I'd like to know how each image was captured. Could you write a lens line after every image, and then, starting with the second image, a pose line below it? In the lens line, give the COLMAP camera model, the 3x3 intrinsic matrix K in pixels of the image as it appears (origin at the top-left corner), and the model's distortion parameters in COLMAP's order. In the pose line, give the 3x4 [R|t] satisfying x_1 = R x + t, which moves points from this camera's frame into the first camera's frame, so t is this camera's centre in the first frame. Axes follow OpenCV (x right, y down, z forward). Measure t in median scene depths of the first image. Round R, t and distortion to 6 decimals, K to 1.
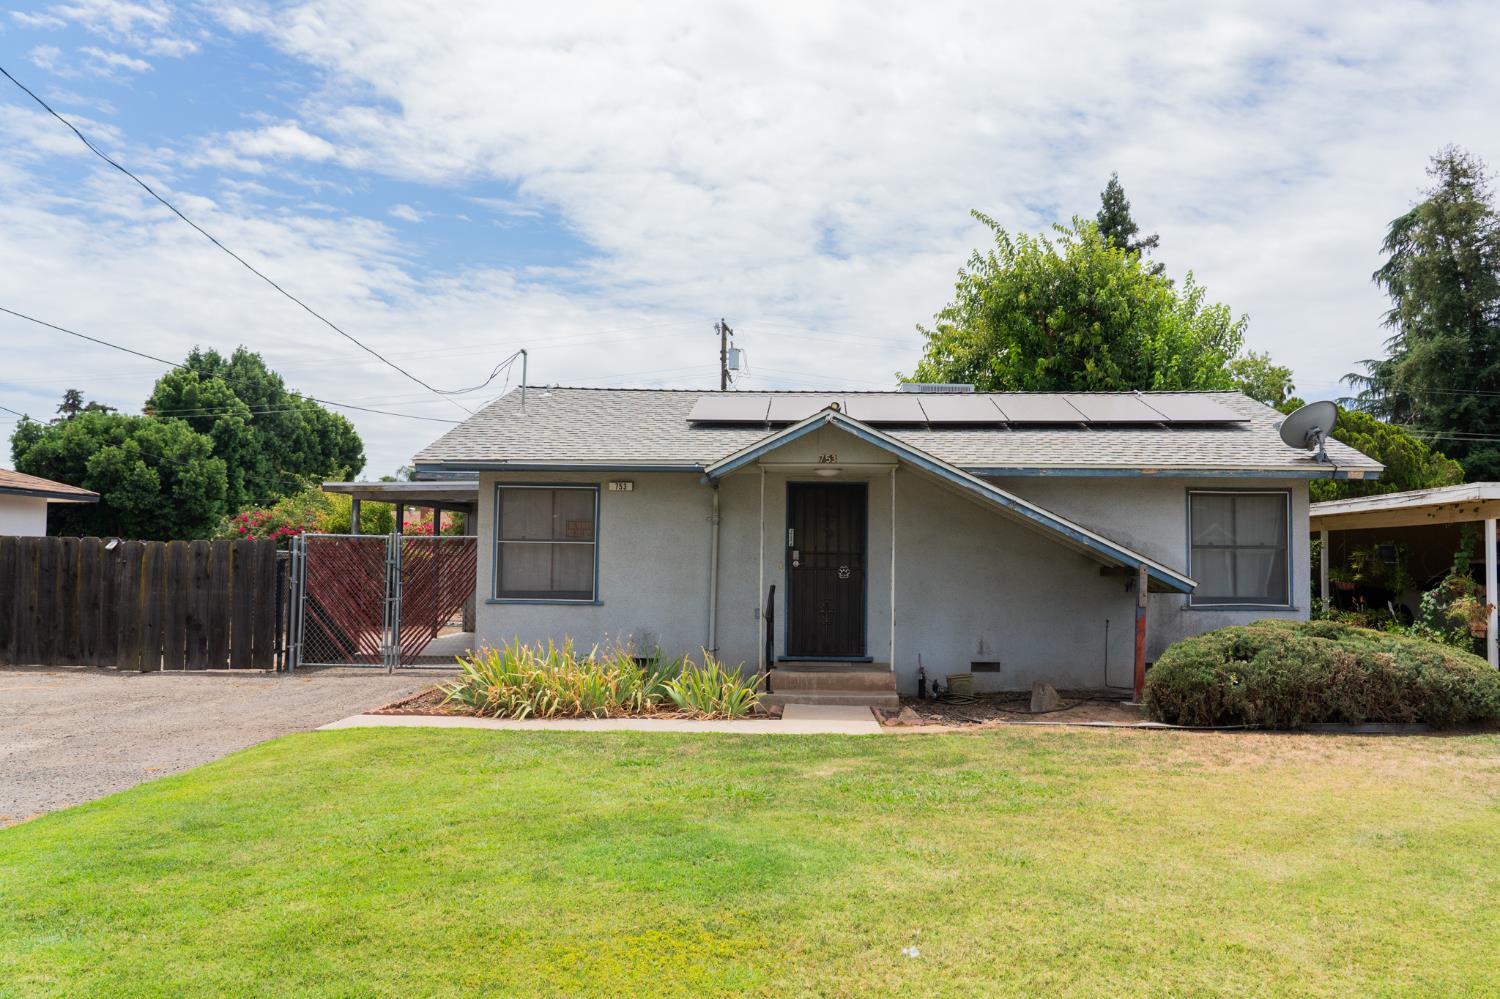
lens RADIAL K [[1019.0, 0, 753.0], [0, 1019.0, 505.0], [0, 0, 1]] dist [-0.013512, -0.001254]
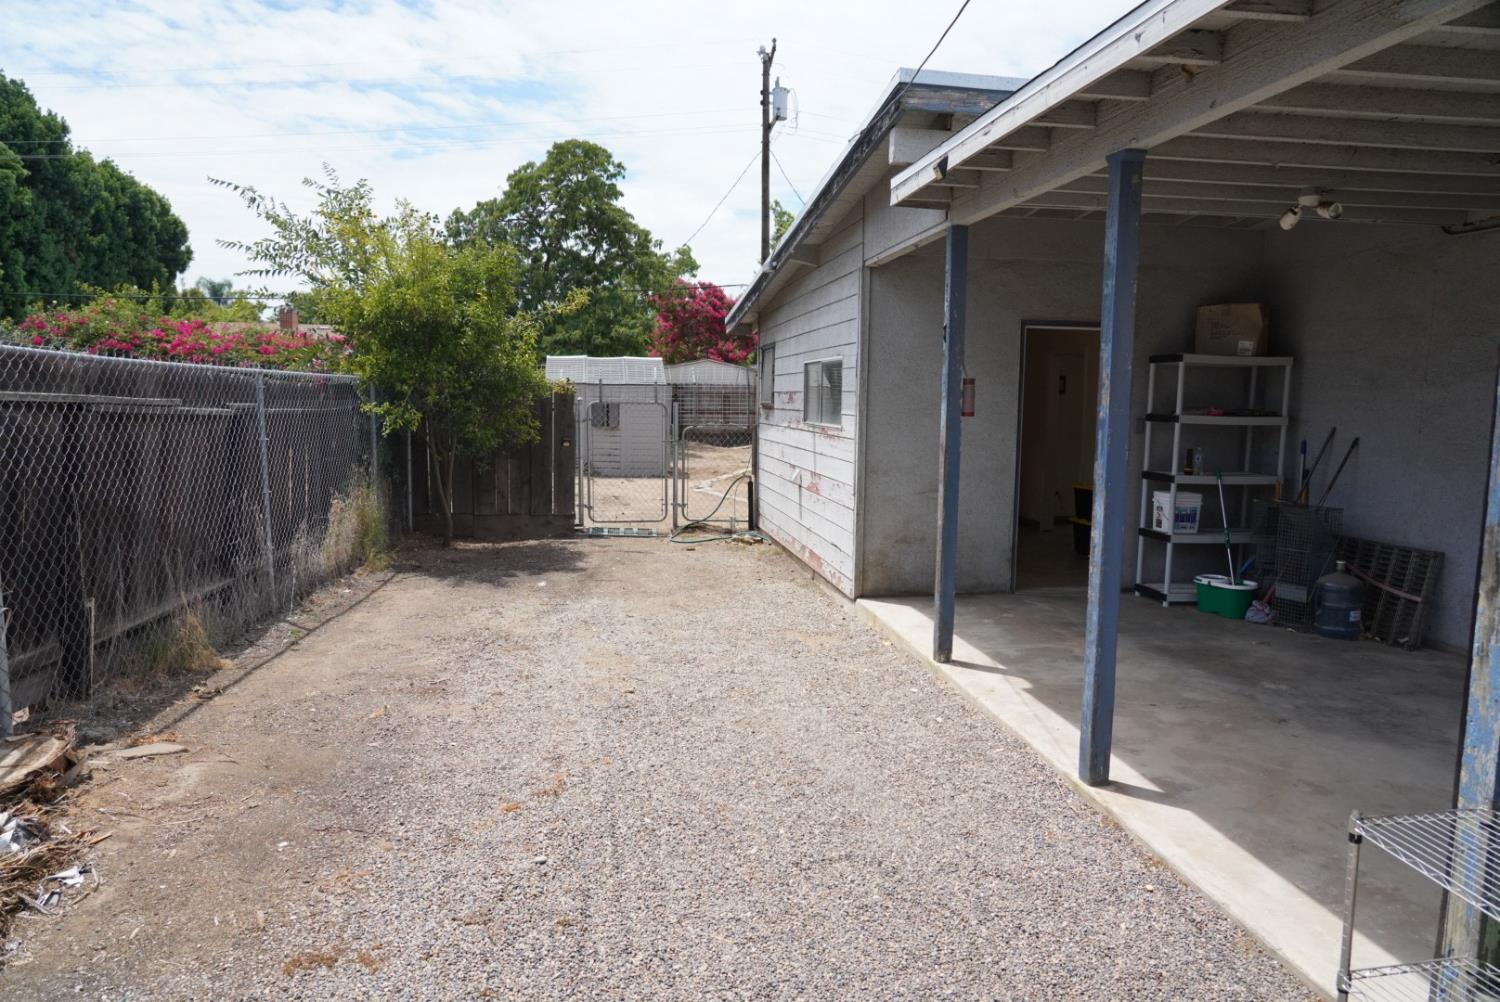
lens RADIAL K [[1003.5, 0, 747.1], [0, 1003.5, 501.7], [0, 0, 1]] dist [-0.012277, -0.000684]
pose [[0.984628, -0.016615, 0.173870, -0.134465], [-0.012425, 0.986280, 0.164612, 0.011864], [-0.174220, -0.164242, 0.970913, 0.229009]]
